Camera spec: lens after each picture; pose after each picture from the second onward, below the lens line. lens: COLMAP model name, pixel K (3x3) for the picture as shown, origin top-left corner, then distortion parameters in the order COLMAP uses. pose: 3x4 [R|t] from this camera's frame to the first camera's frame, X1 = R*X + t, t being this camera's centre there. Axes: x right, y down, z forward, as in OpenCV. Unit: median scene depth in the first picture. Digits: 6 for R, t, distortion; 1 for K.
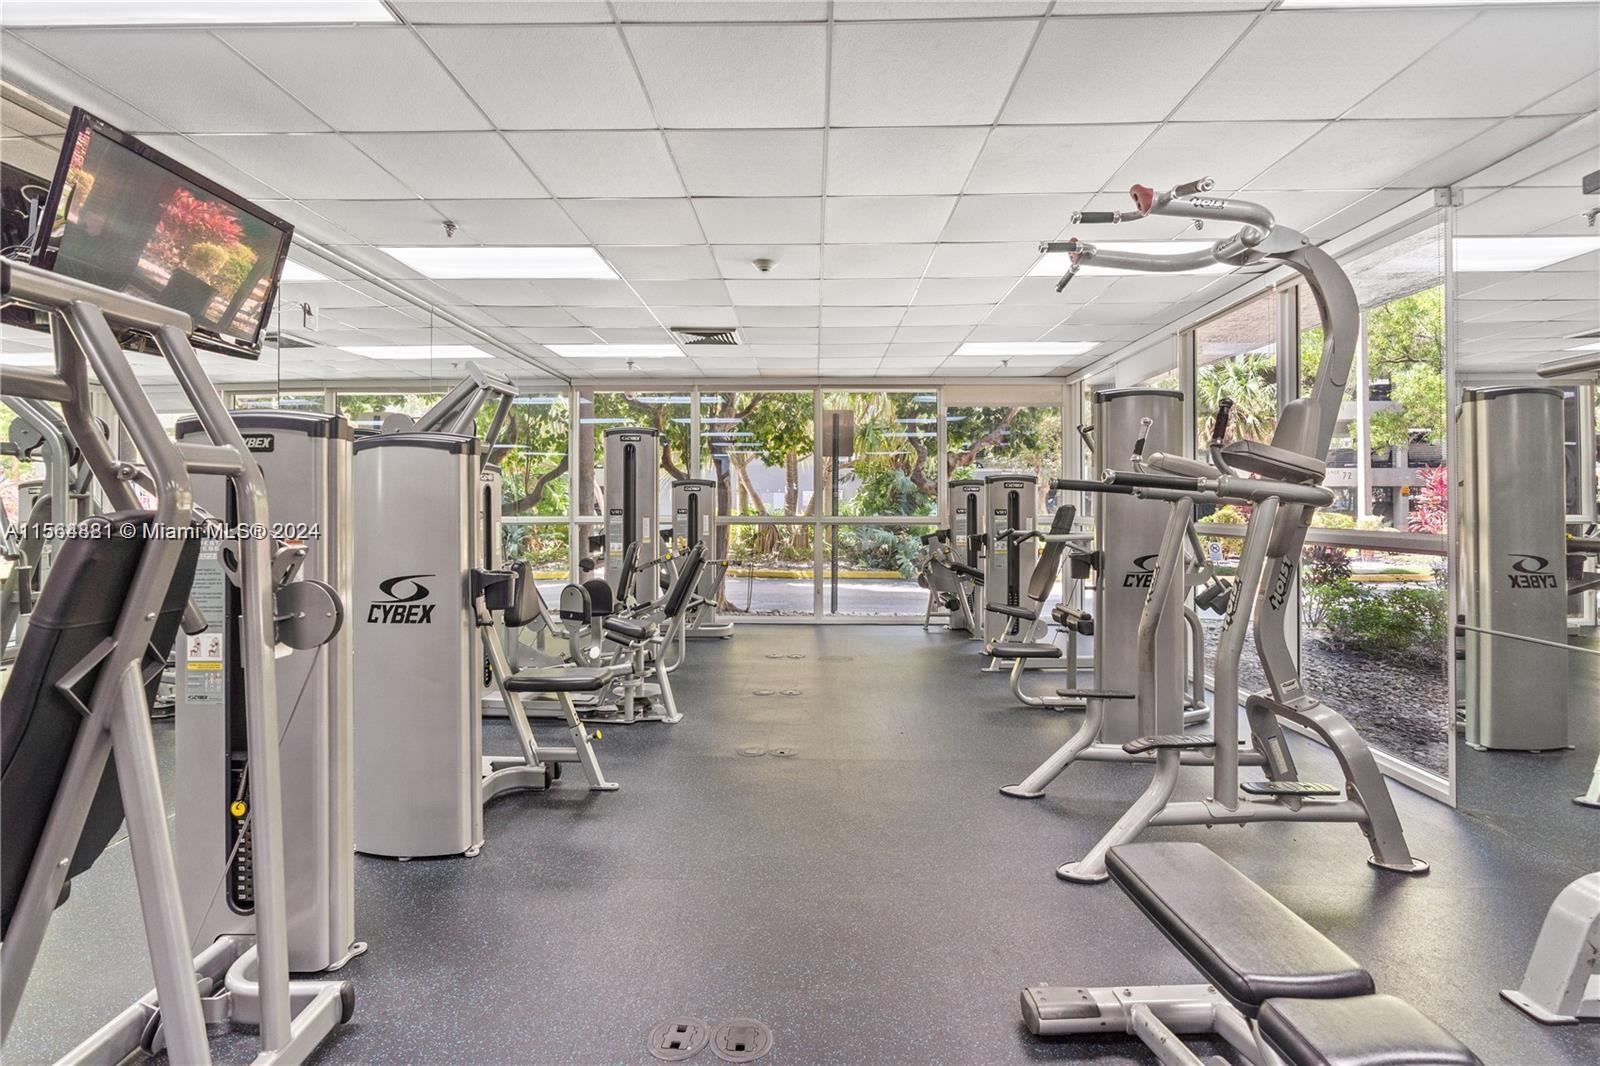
lens RADIAL K [[736.4, 0, 811.3], [0, 736.4, 504.9], [0, 0, 1]] dist [0.001217, 0.000748]
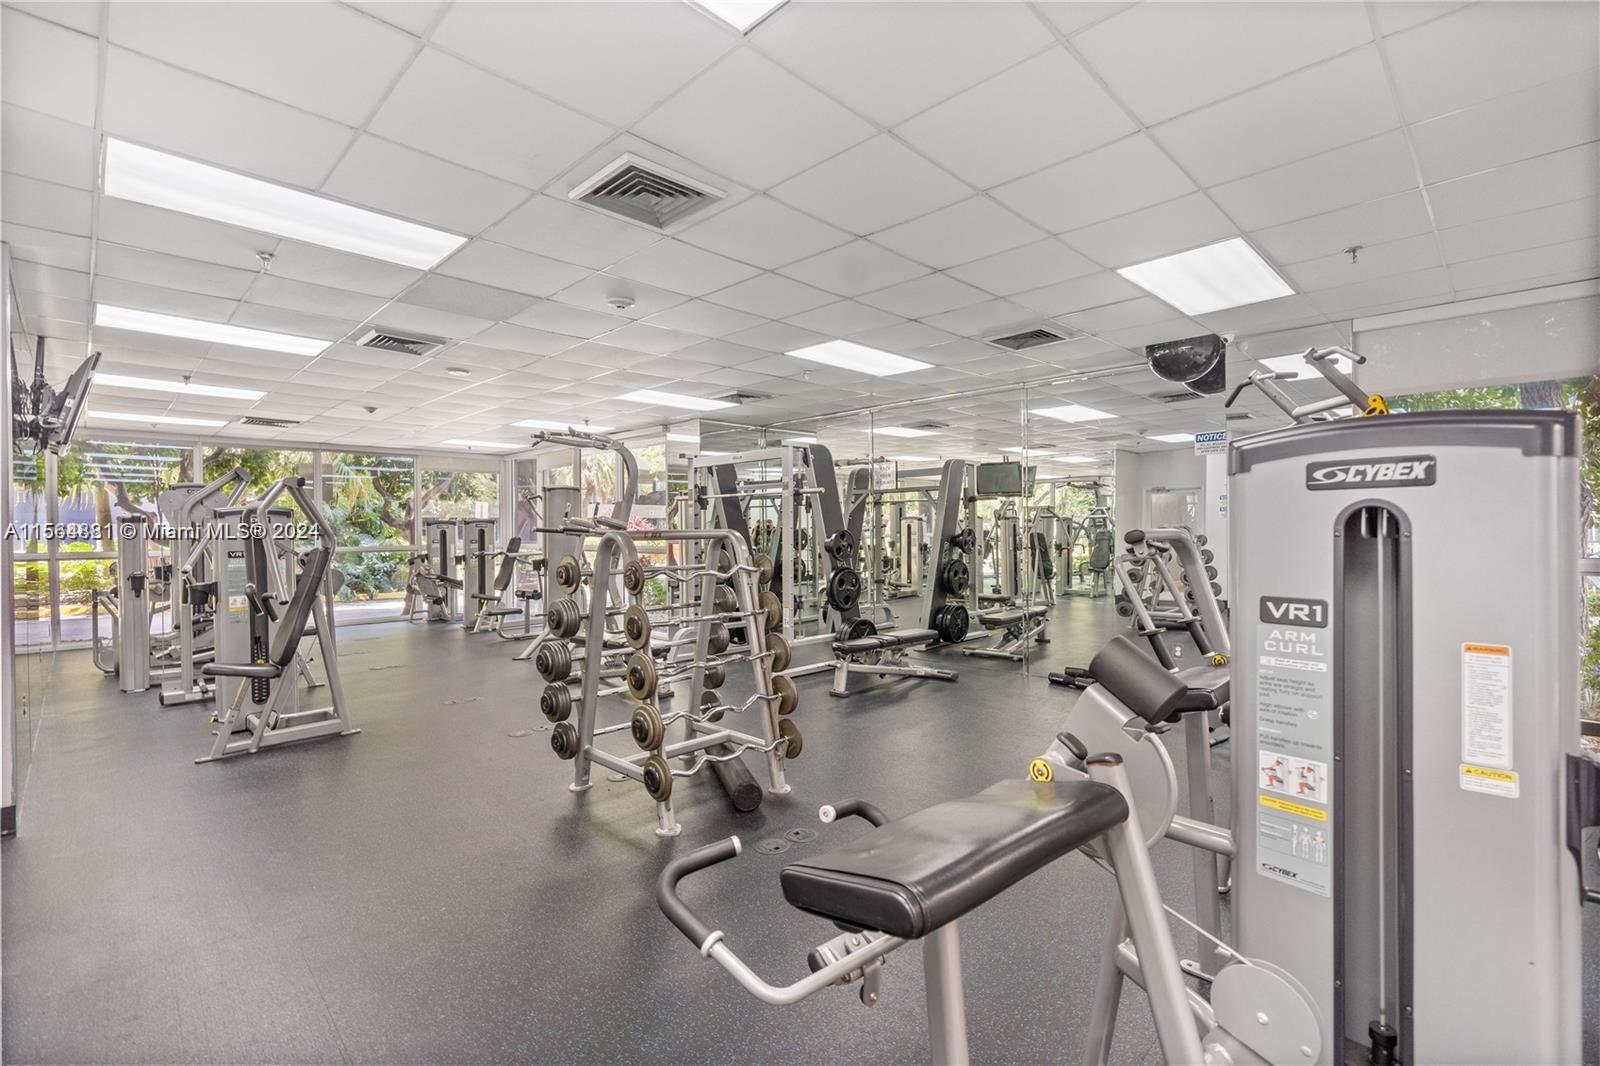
lens RADIAL K [[736.4, 0, 797.7], [0, 736.4, 532.6], [0, 0, 1]] dist [0.001217, 0.000748]
pose [[0.702920, -0.007324, 0.711231, -0.421414], [0.009594, 0.999954, 0.000815, -0.004915], [-0.711204, 0.006250, 0.702958, -0.713286]]
